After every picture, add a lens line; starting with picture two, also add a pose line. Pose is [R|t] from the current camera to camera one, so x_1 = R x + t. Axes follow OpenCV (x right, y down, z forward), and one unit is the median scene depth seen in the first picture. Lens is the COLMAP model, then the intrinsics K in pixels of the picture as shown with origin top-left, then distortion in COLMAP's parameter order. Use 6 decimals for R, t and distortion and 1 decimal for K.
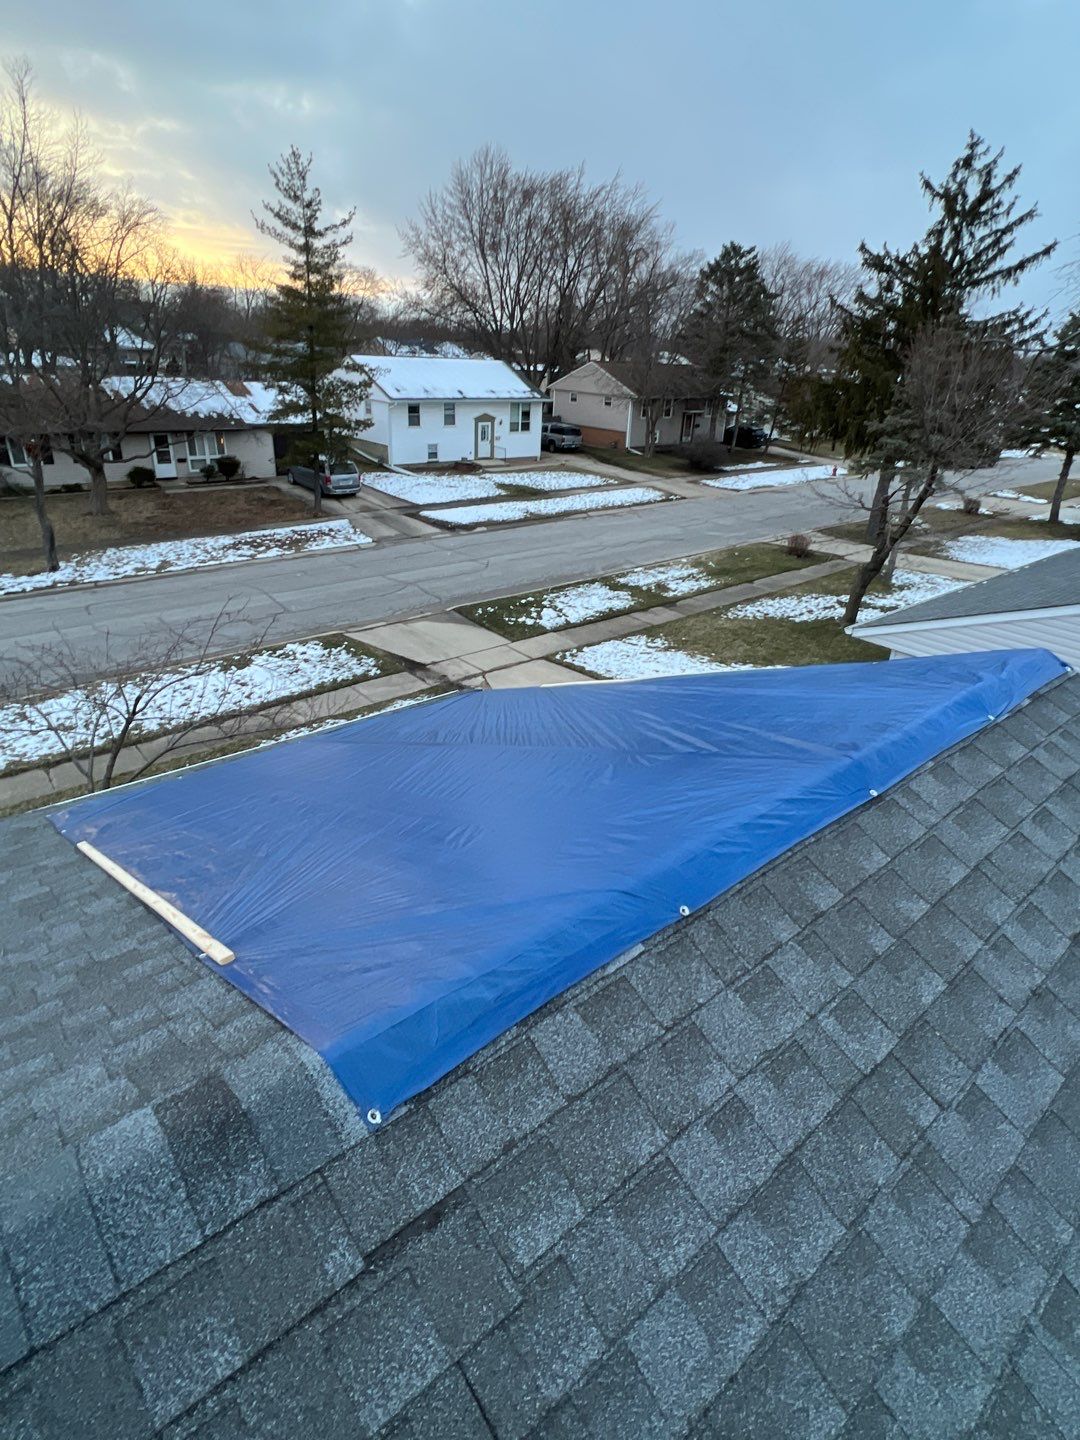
lens RADIAL K [[757.5, 0, 542.4], [0, 757.5, 716.8], [0, 0, 1]] dist [-0.000787, 0.001771]
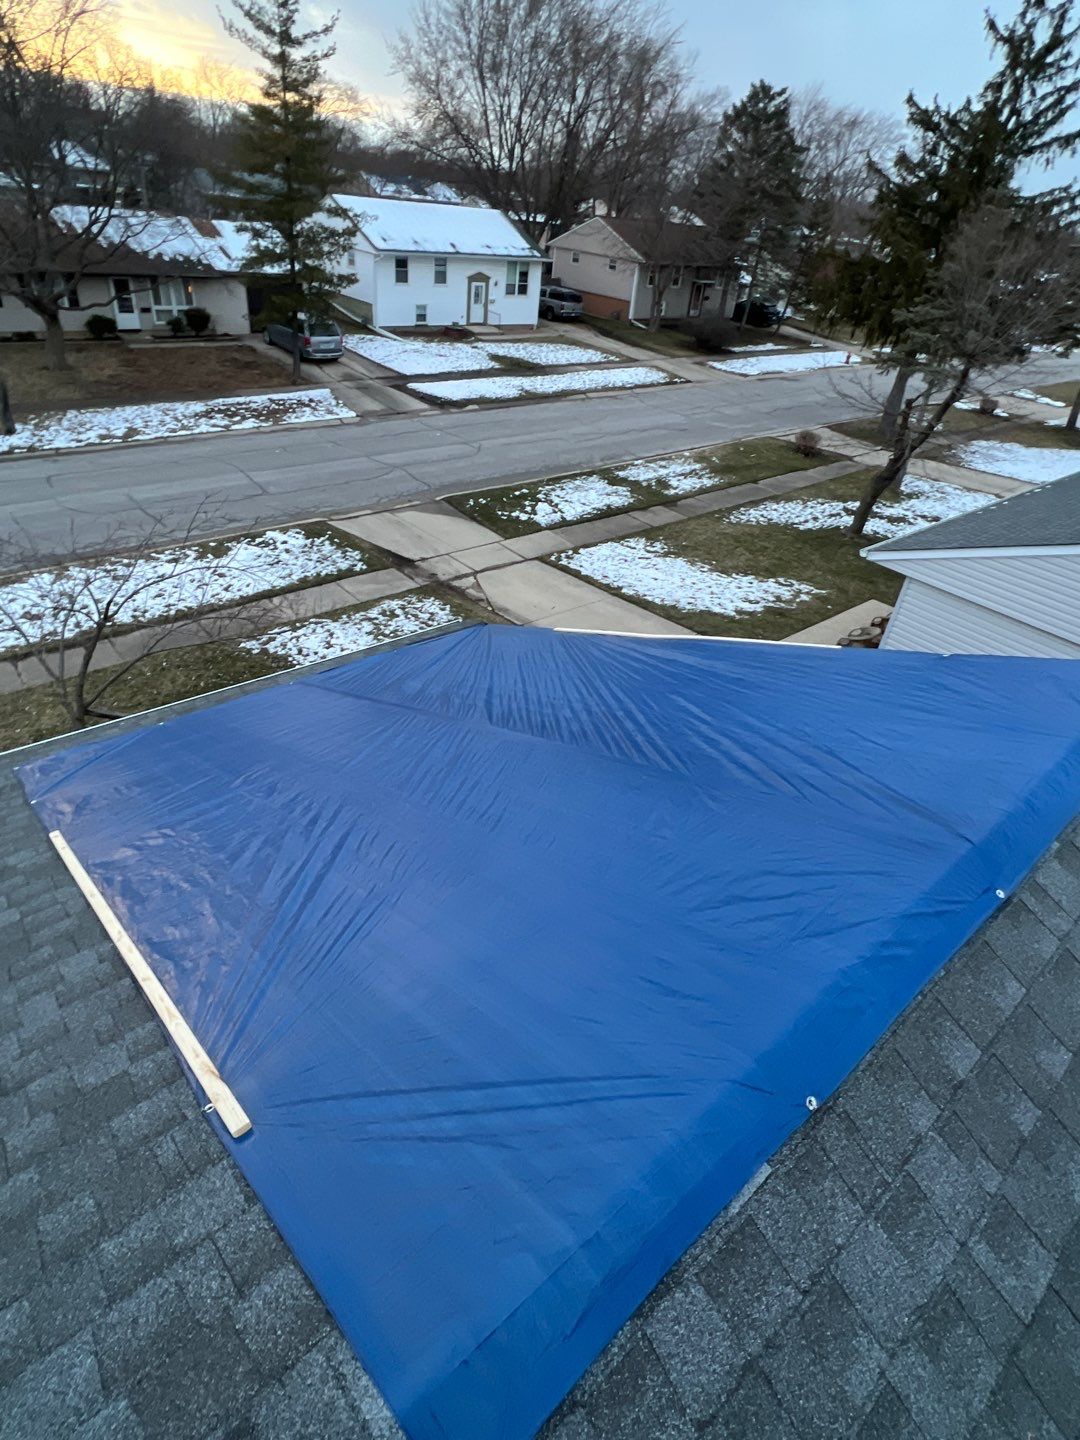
lens RADIAL K [[757.5, 0, 542.4], [0, 757.5, 716.8], [0, 0, 1]] dist [-0.000787, 0.001771]
pose [[0.998770, 0.039572, 0.029892, -0.009763], [-0.043642, 0.987607, 0.150759, -0.018139], [-0.023556, -0.151878, 0.988119, 0.018385]]
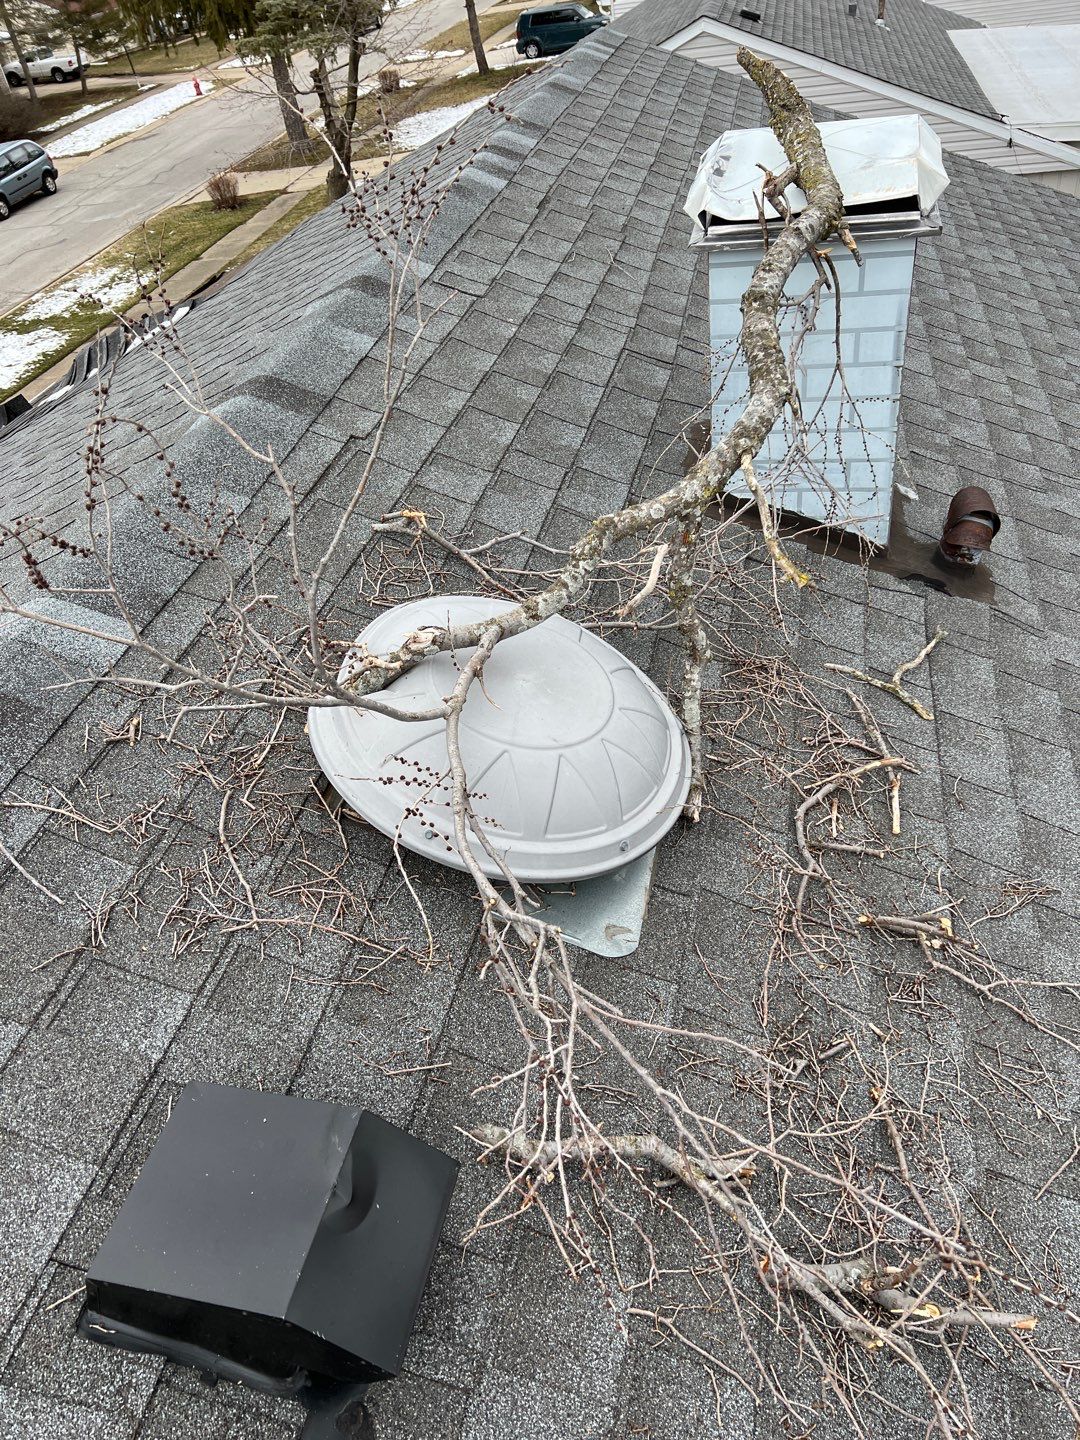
lens RADIAL K [[1070.3, 0, 538.6], [0, 1070.3, 727.2], [0, 0, 1]] dist [0.060912, -0.063779]
pose [[0.770993, -0.502224, 0.391587, -0.105187], [0.417632, 0.862936, 0.284474, 0.051079], [-0.480785, -0.055788, 0.875062, -0.089665]]
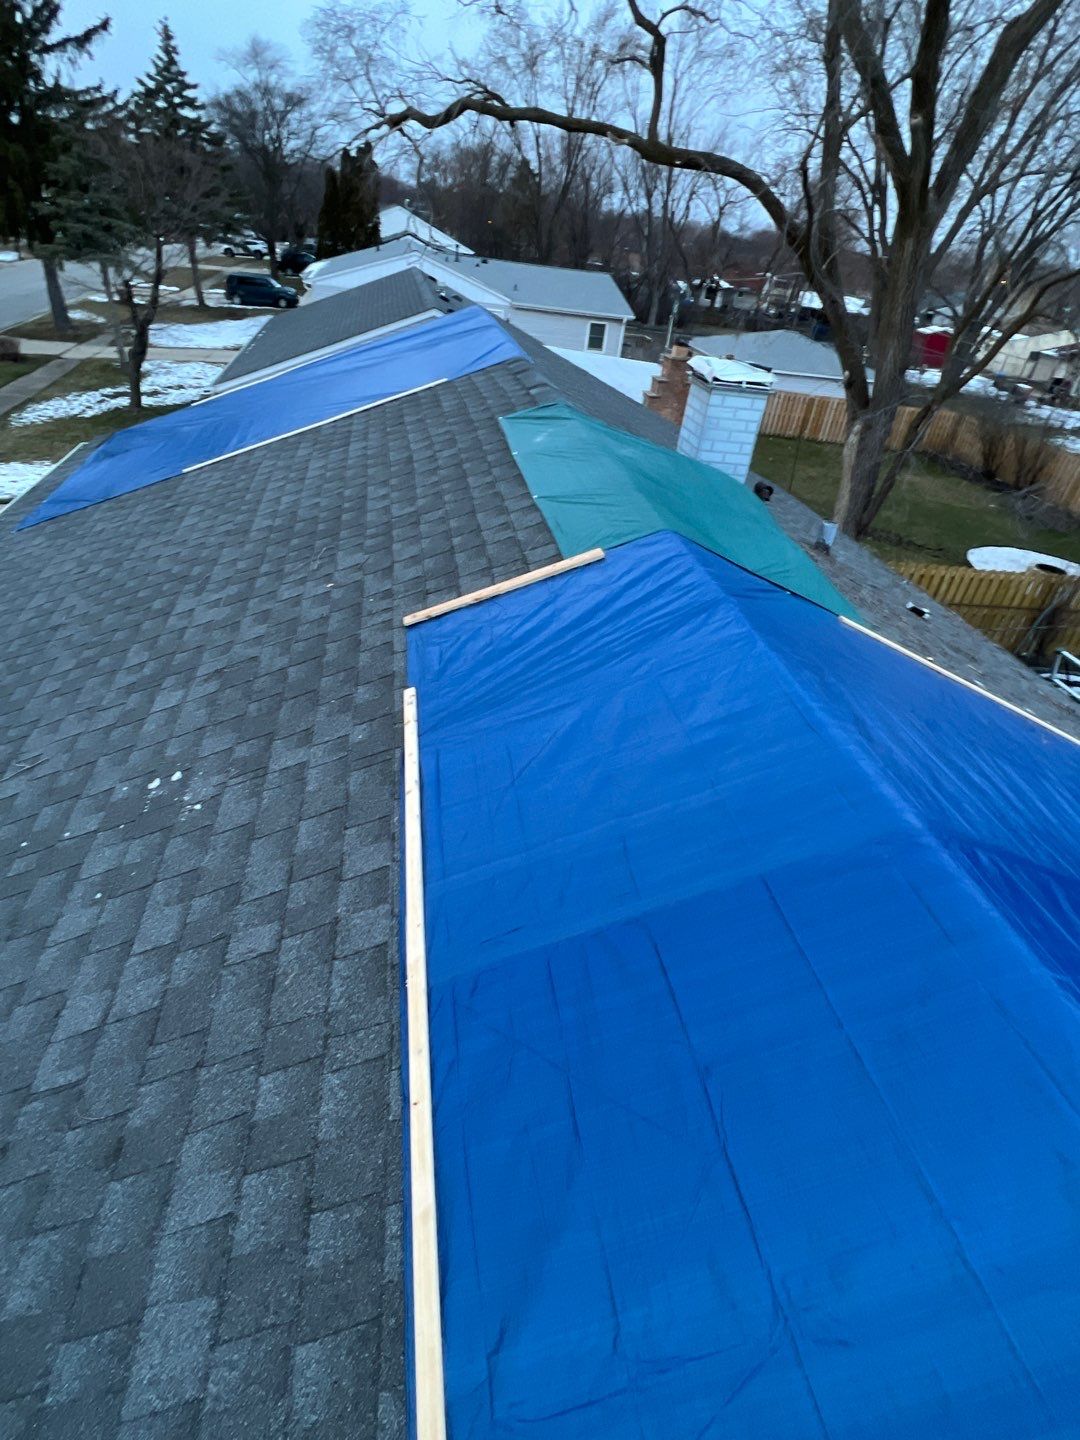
lens RADIAL K [[757.5, 0, 542.4], [0, 757.5, 716.8], [0, 0, 1]] dist [-0.000787, 0.001771]
pose [[0.513721, -0.465091, 0.720958, -0.245874], [0.294741, 0.884847, 0.360796, 0.041043], [-0.805741, 0.027147, 0.591646, -0.099596]]
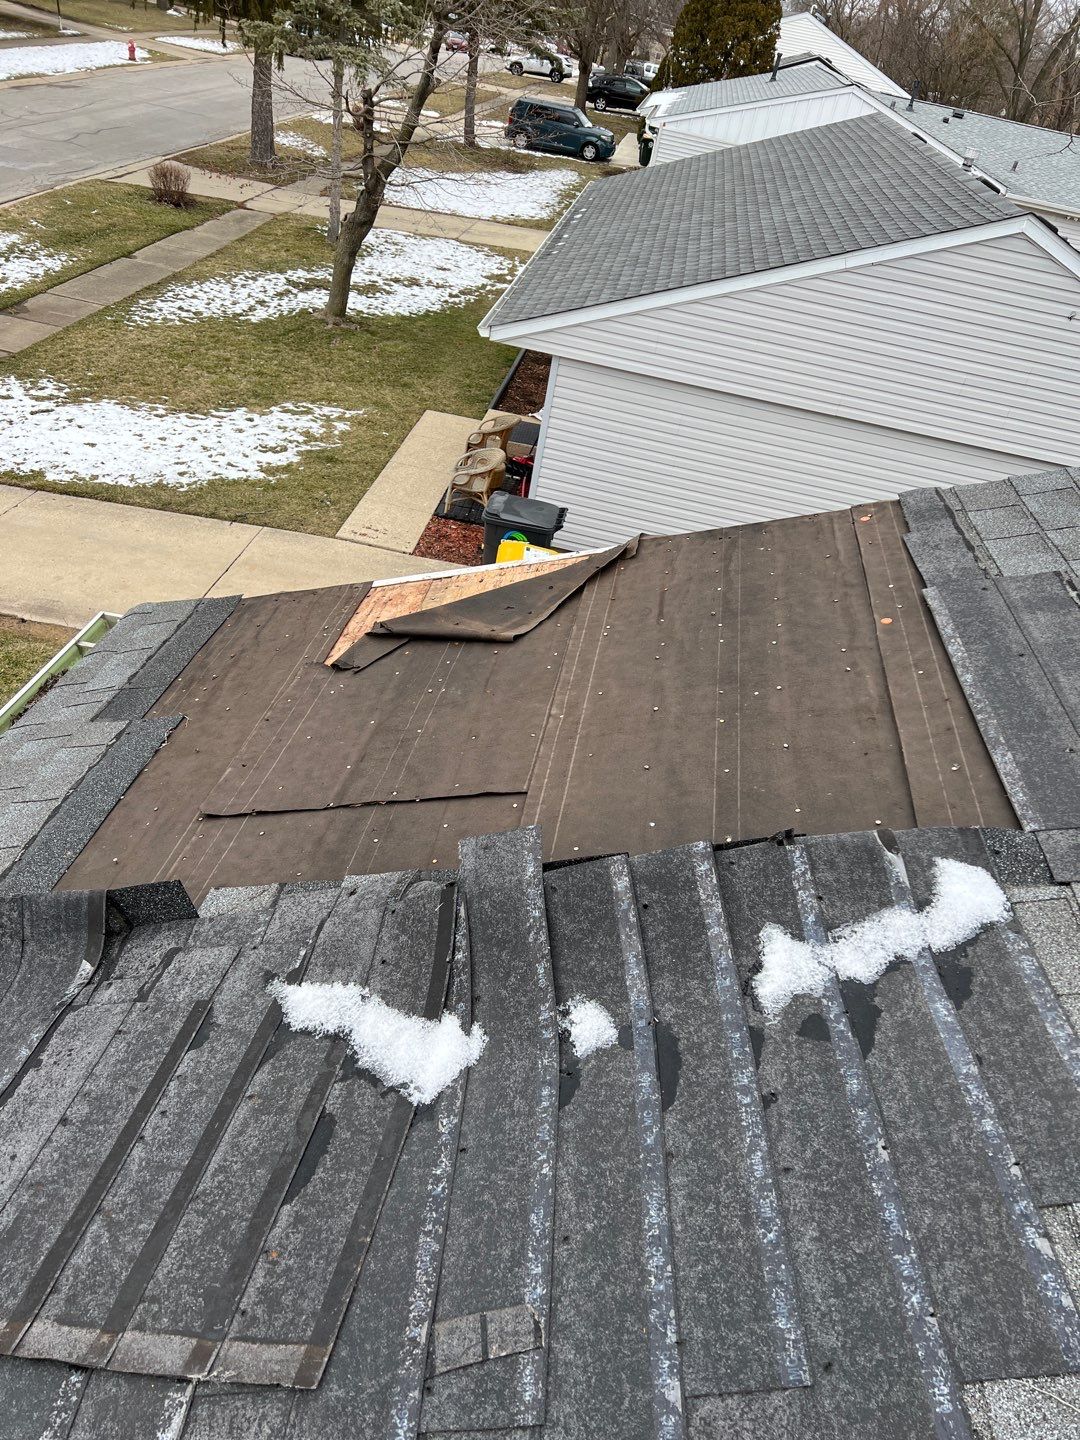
lens RADIAL K [[1070.3, 0, 538.6], [0, 1070.3, 727.2], [0, 0, 1]] dist [0.060912, -0.063779]
pose [[0.751815, -0.309657, 0.582139, -0.079623], [0.164260, 0.942989, 0.289467, -0.028694], [-0.638586, -0.122003, 0.759818, 0.139042]]
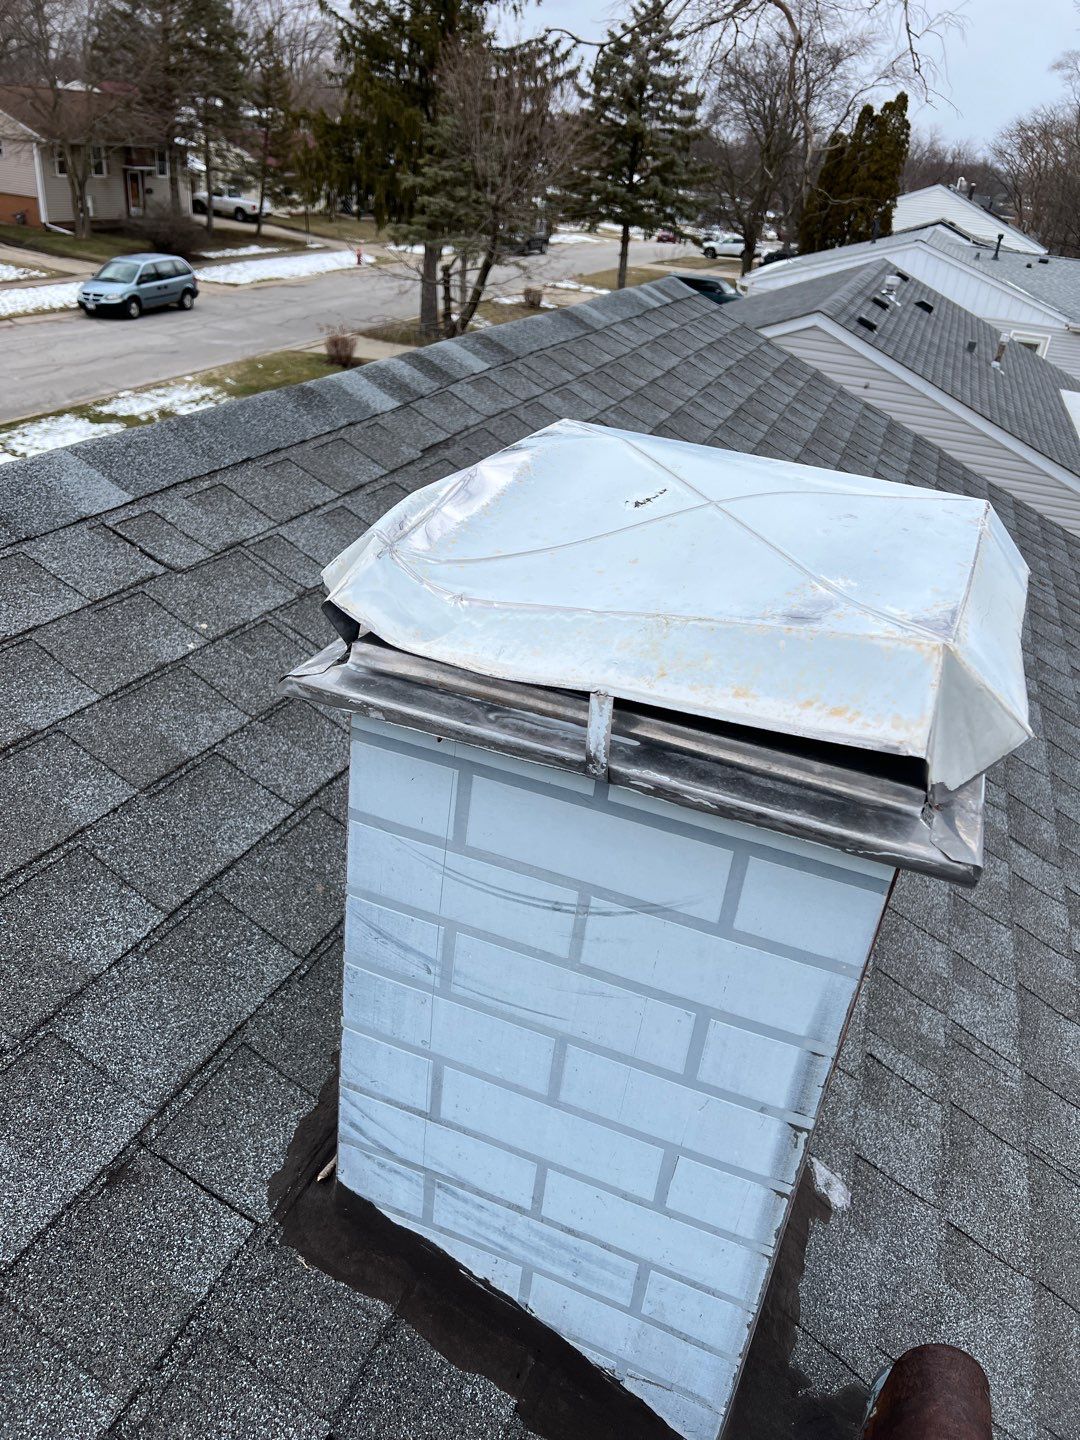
lens RADIAL K [[1077.3, 0, 538.6], [0, 1077.3, 728.2], [0, 0, 1]] dist [0.050317, -0.055191]
pose [[0.870705, -0.201626, 0.448575, -0.050682], [0.165212, 0.979009, 0.119362, 0.046627], [-0.463225, -0.029819, 0.885739, -0.048305]]
